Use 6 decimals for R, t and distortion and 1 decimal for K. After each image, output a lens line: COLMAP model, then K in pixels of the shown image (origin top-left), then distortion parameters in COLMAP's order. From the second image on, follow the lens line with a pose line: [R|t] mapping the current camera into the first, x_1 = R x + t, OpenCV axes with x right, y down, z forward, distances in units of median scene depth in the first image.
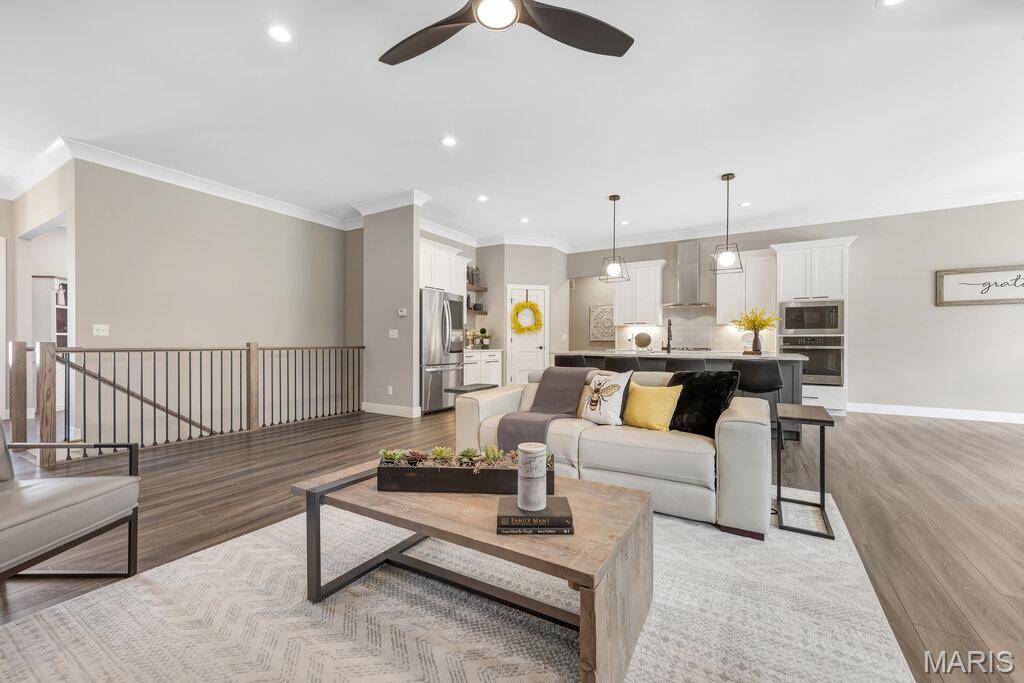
lens RADIAL K [[413.1, 0, 513.0], [0, 413.1, 343.2], [0, 0, 1]] dist [0.005170, 0.000735]
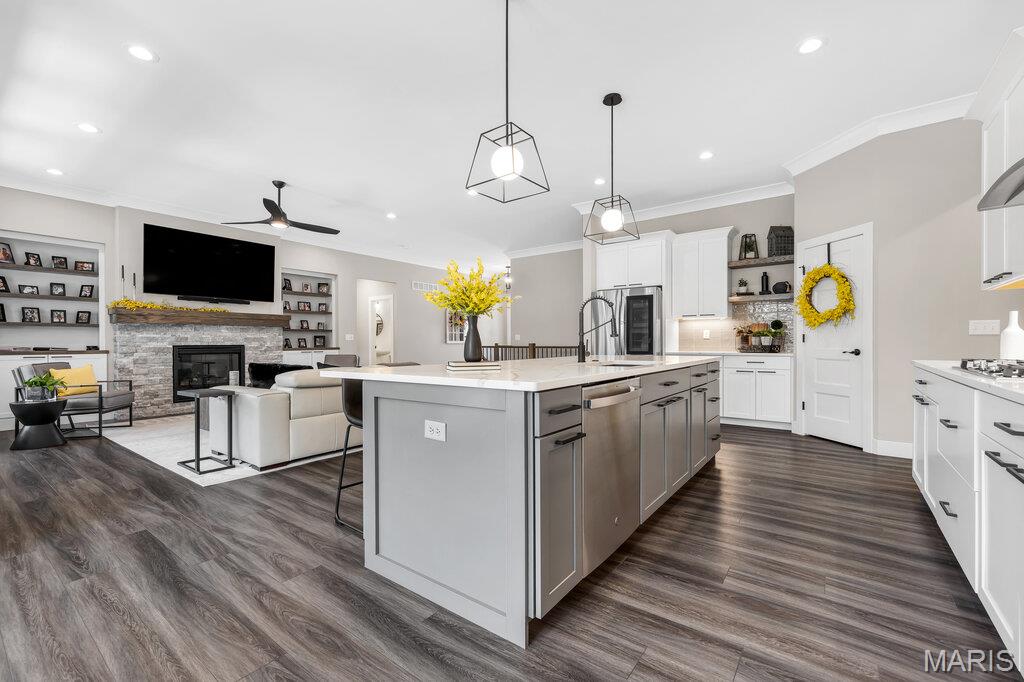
lens RADIAL K [[413.1, 0, 516.3], [0, 413.1, 341.2], [0, 0, 1]] dist [0.005170, 0.000735]
pose [[-0.082318, -0.006076, -0.996588, 0.804581], [0.001471, 0.999980, -0.006219, 0.000881], [0.996605, -0.001978, -0.082308, 0.847277]]
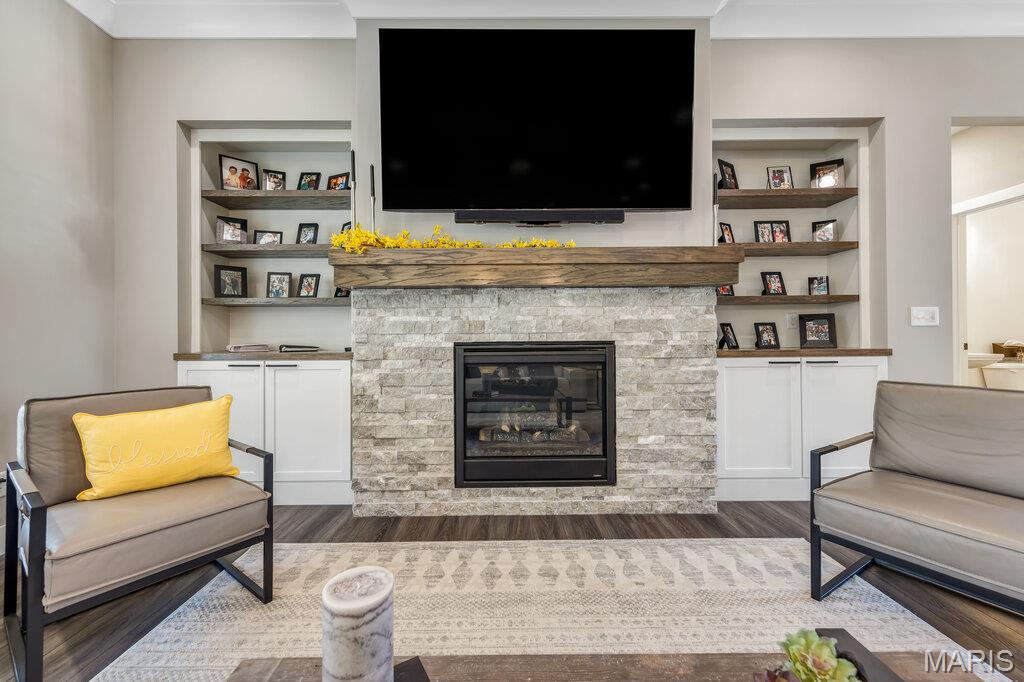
lens RADIAL K [[398.8, 0, 511.0], [0, 398.8, 334.4], [0, 0, 1]] dist [0.005494, 0.000386]
pose [[-0.863312, -0.001258, -0.504669, 0.044750], [0.002073, 0.999980, -0.006038, -0.001556], [0.504666, -0.006259, -0.863292, 0.316130]]
